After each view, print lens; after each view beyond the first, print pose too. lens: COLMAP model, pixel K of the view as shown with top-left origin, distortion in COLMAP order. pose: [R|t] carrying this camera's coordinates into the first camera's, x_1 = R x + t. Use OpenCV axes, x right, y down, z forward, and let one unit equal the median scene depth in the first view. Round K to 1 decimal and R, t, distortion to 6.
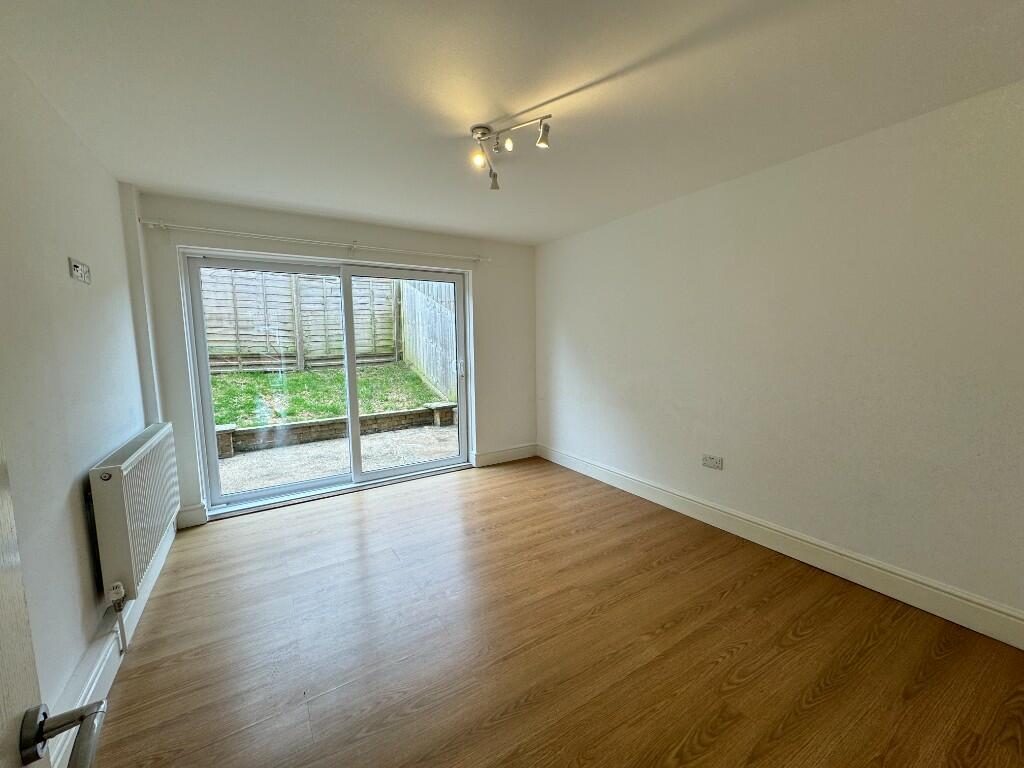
lens RADIAL K [[412.0, 0, 507.1], [0, 412.0, 386.4], [0, 0, 1]] dist [-0.001986, 0.000056]
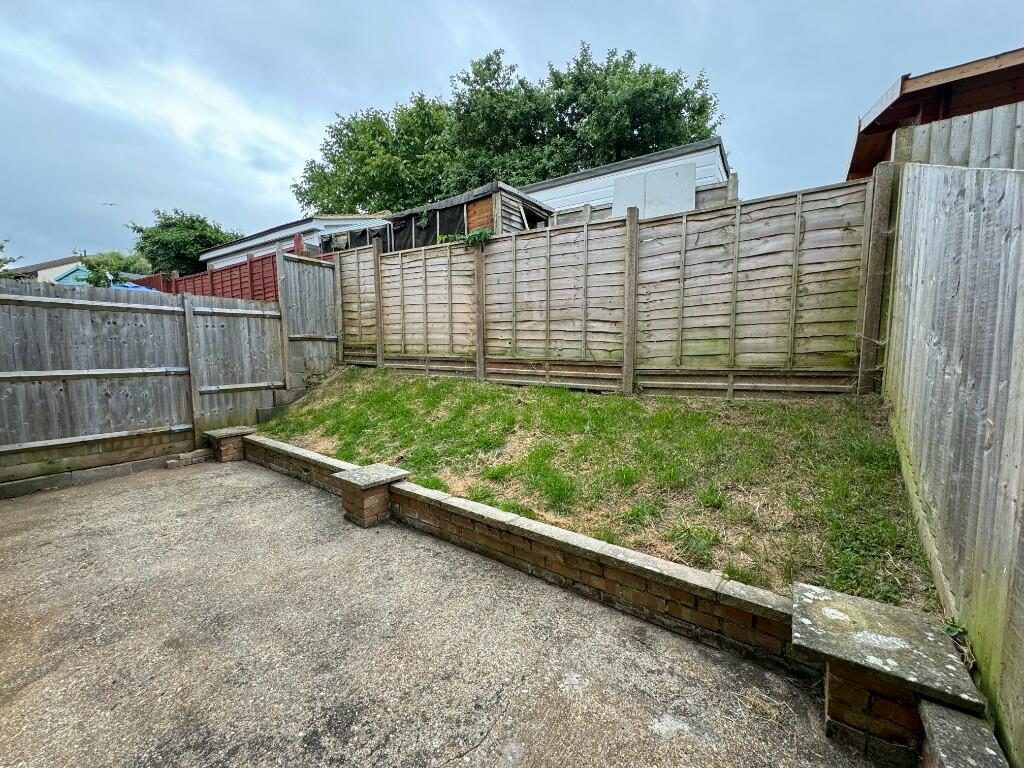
lens RADIAL K [[412.0, 0, 506.3], [0, 412.0, 385.1], [0, 0, 1]] dist [-0.001986, 0.000056]
pose [[0.339660, 0.097908, -0.935438, -0.032229], [-0.105376, 0.992267, 0.065594, -0.070154], [0.934627, 0.076293, 0.347350, 0.669861]]
